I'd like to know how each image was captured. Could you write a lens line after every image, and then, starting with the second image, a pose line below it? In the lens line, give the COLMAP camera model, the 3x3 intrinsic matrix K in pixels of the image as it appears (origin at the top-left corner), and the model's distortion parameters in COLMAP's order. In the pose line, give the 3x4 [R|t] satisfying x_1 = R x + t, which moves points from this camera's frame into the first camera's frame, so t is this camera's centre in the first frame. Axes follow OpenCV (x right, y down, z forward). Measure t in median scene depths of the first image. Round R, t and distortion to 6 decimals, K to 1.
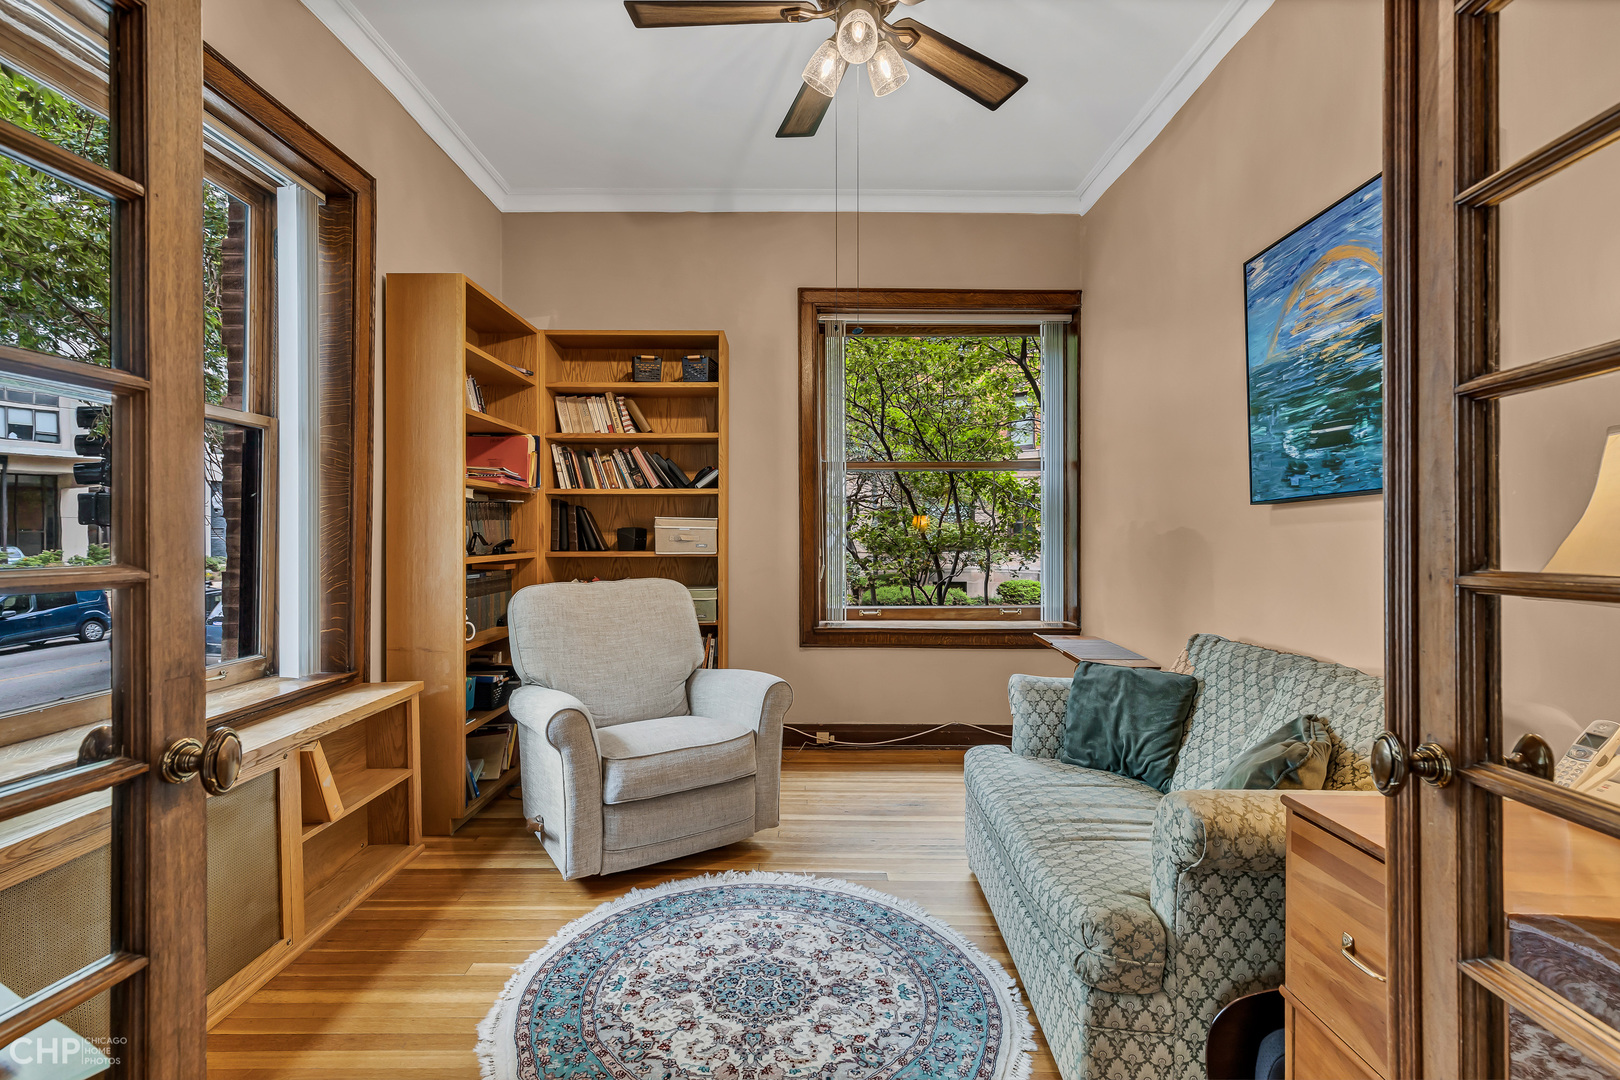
lens RADIAL K [[753.1, 0, 800.1], [0, 753.1, 529.7], [0, 0, 1]] dist [0.009568, -0.001567]
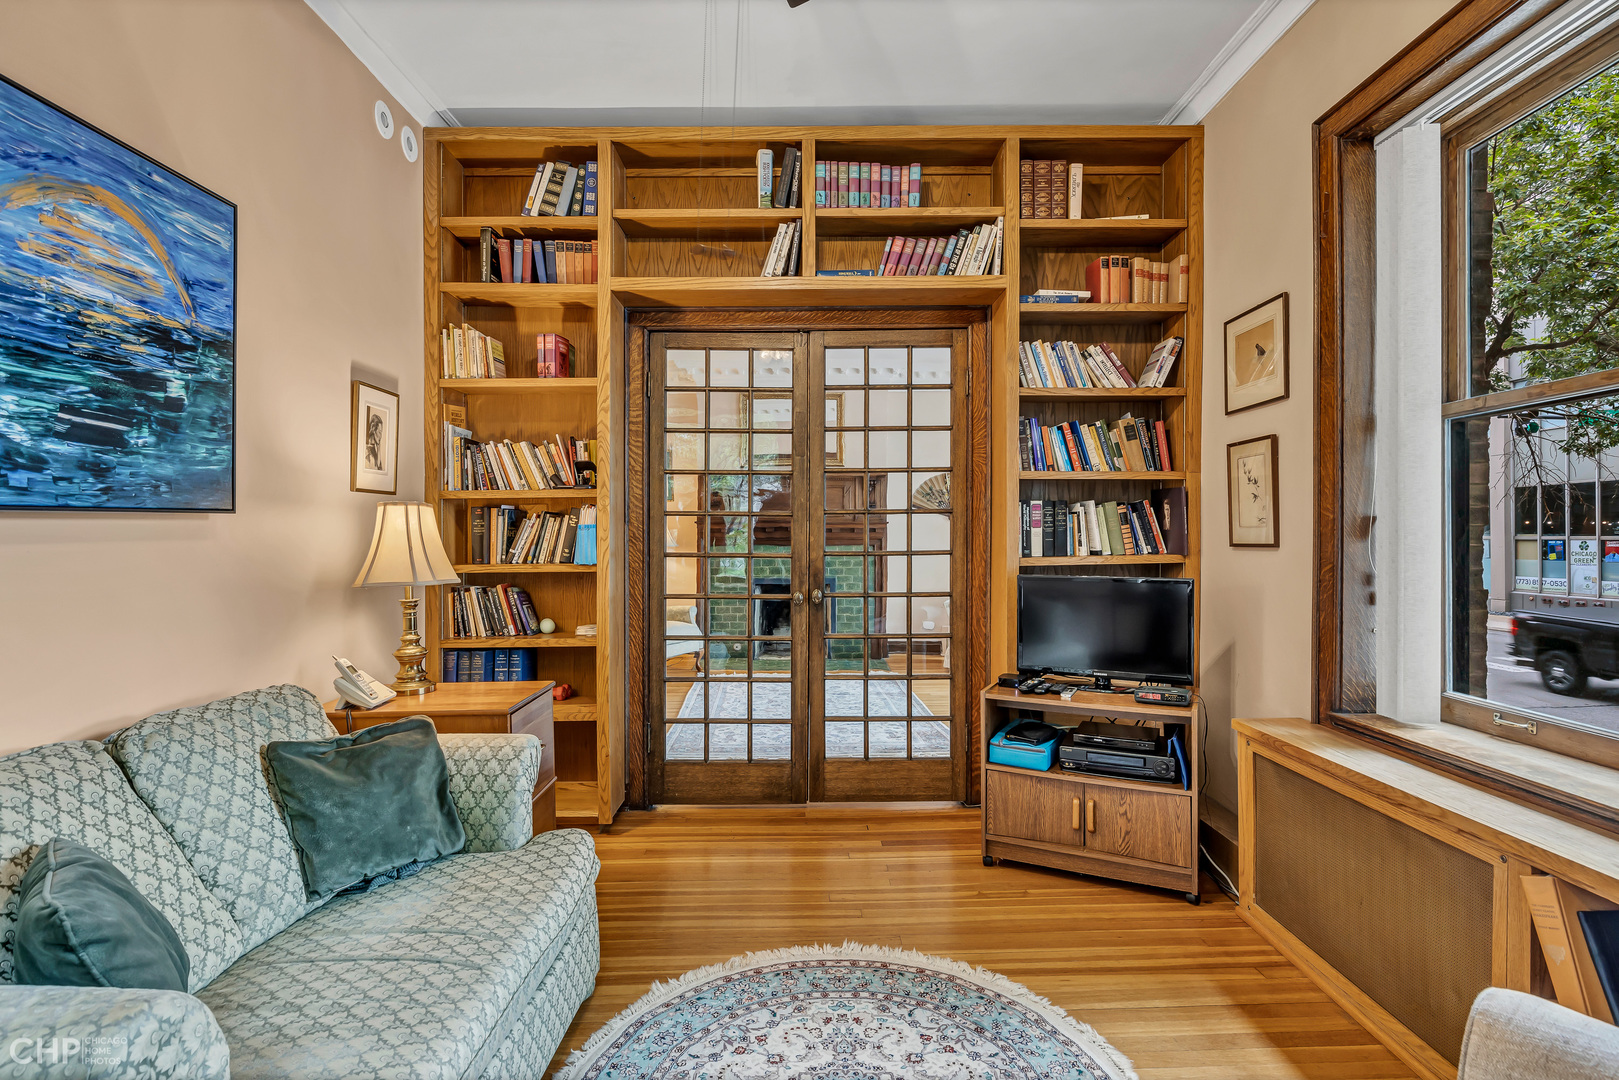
lens RADIAL K [[809.4, 0, 803.1], [0, 809.4, 522.3], [0, 0, 1]] dist [-0.004230, 0.001145]
pose [[-0.999952, 0.003478, -0.009196, 0.001103], [0.003725, 0.999629, -0.026997, -0.008171], [0.009099, -0.027030, -0.999593, 1.863482]]
